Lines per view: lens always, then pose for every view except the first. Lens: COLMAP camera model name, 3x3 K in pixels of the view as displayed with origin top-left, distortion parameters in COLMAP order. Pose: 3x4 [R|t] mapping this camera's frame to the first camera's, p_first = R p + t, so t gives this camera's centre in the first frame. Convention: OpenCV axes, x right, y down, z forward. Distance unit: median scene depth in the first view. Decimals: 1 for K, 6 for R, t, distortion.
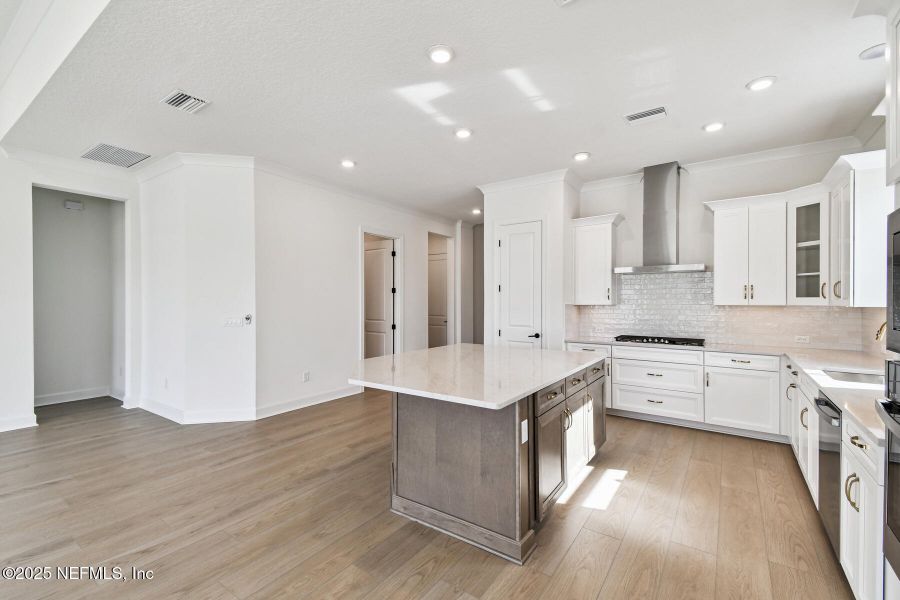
lens RADIAL K [[395.5, 0, 445.5], [0, 395.5, 297.9], [0, 0, 1]] dist [0.026877, -0.007811]
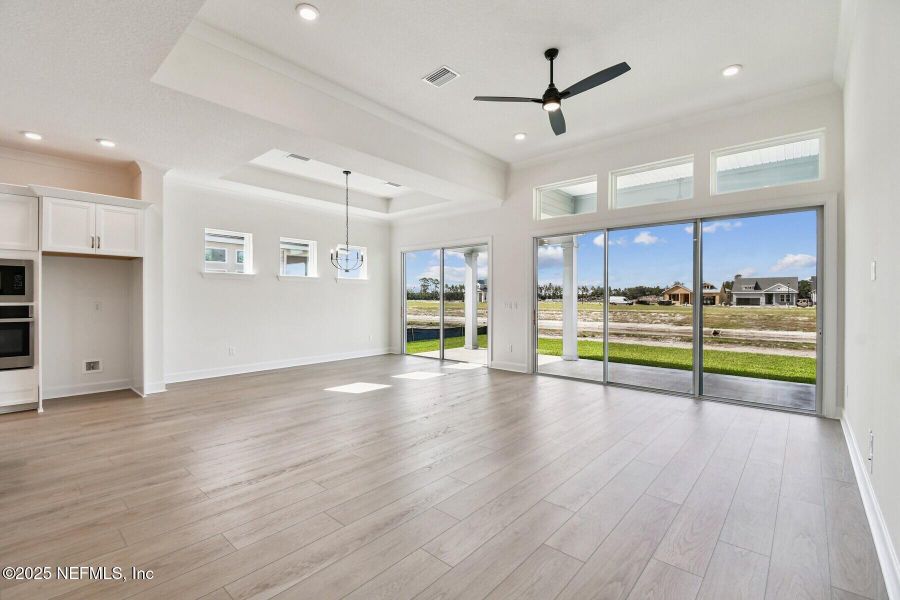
lens RADIAL K [[395.5, 0, 431.7], [0, 395.5, 298.1], [0, 0, 1]] dist [0.026877, -0.007811]
pose [[-0.991574, -0.002932, 0.129512, -0.965731], [-0.004263, 0.999941, -0.010001, 0.036254], [-0.129475, -0.010469, -0.991527, 1.162962]]
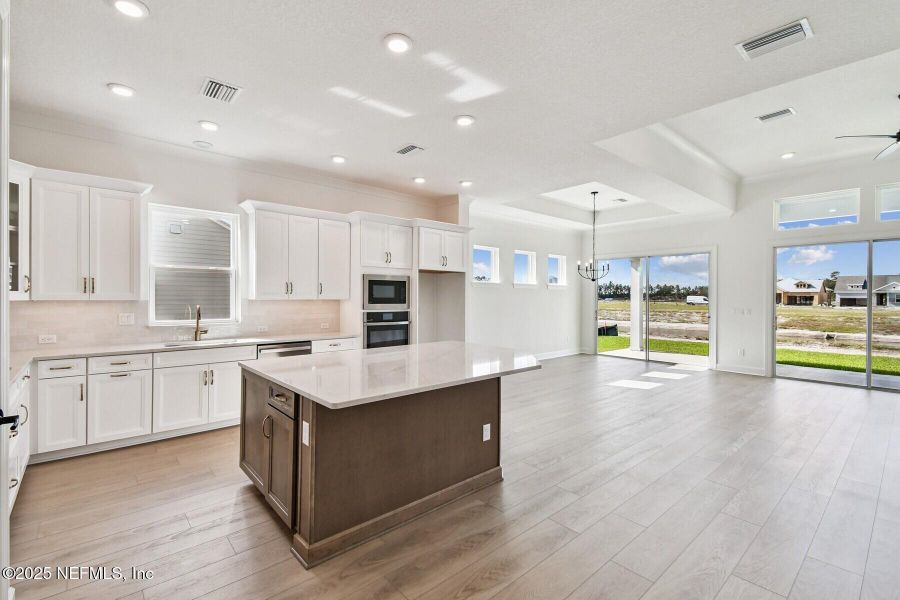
lens RADIAL K [[395.5, 0, 437.7], [0, 395.5, 299.2], [0, 0, 1]] dist [0.026877, -0.007811]
pose [[-0.968086, -0.007975, 0.250490, -0.173879], [-0.008859, 0.999958, -0.002404, 0.009797], [-0.250461, -0.004546, -0.968116, 1.549925]]
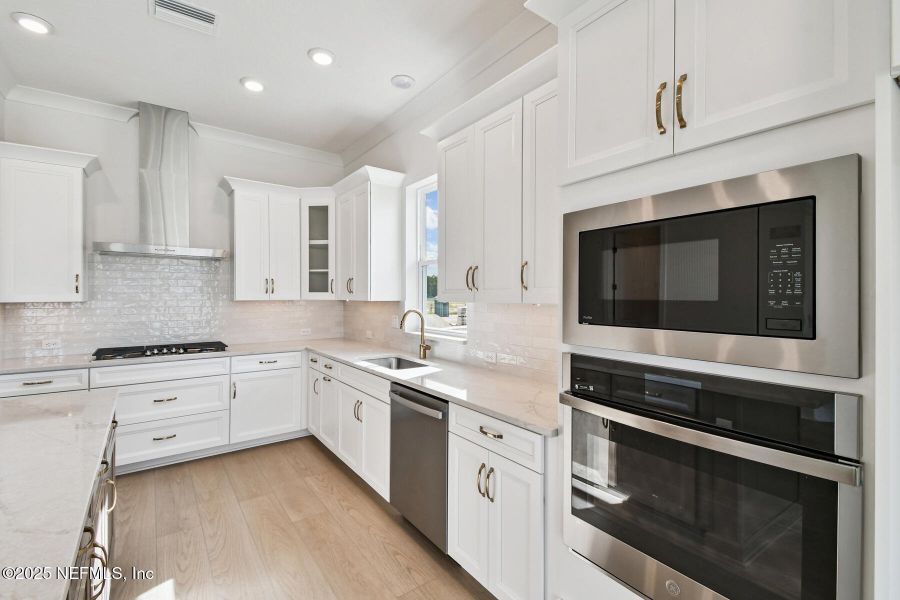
lens RADIAL K [[395.5, 0, 446.1], [0, 395.5, 297.0], [0, 0, 1]] dist [0.026877, -0.007811]
pose [[0.317855, -0.002931, 0.948135, 0.011346], [-0.010435, 0.999924, 0.006589, 0.000225], [-0.948082, -0.011988, 0.317801, 0.333998]]
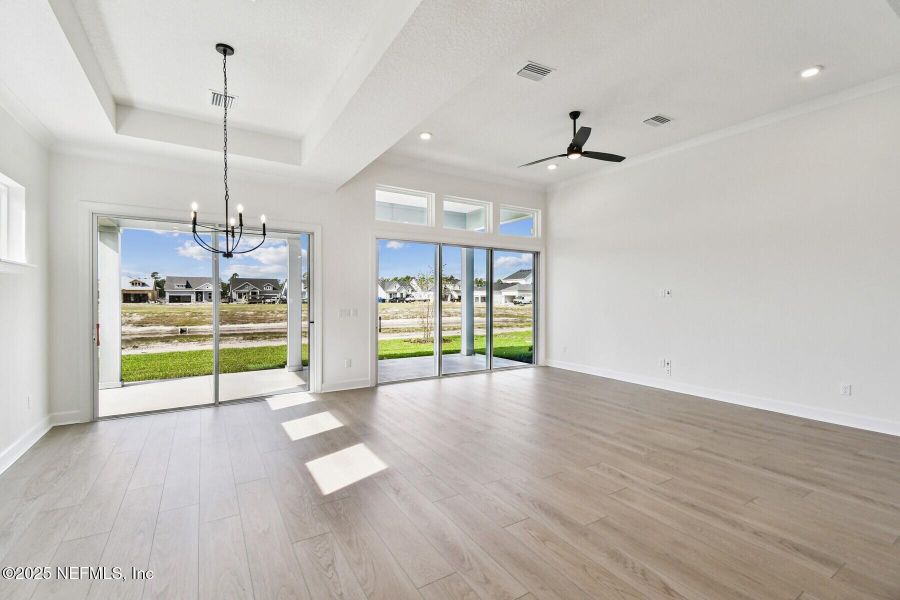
lens RADIAL K [[395.5, 0, 450.3], [0, 395.5, 298.8], [0, 0, 1]] dist [0.026877, -0.007811]
pose [[-0.395274, 0.002987, -0.918558, 0.136609], [0.006597, 0.999978, 0.000413, 0.000414], [0.918539, -0.005897, -0.395285, 0.320140]]
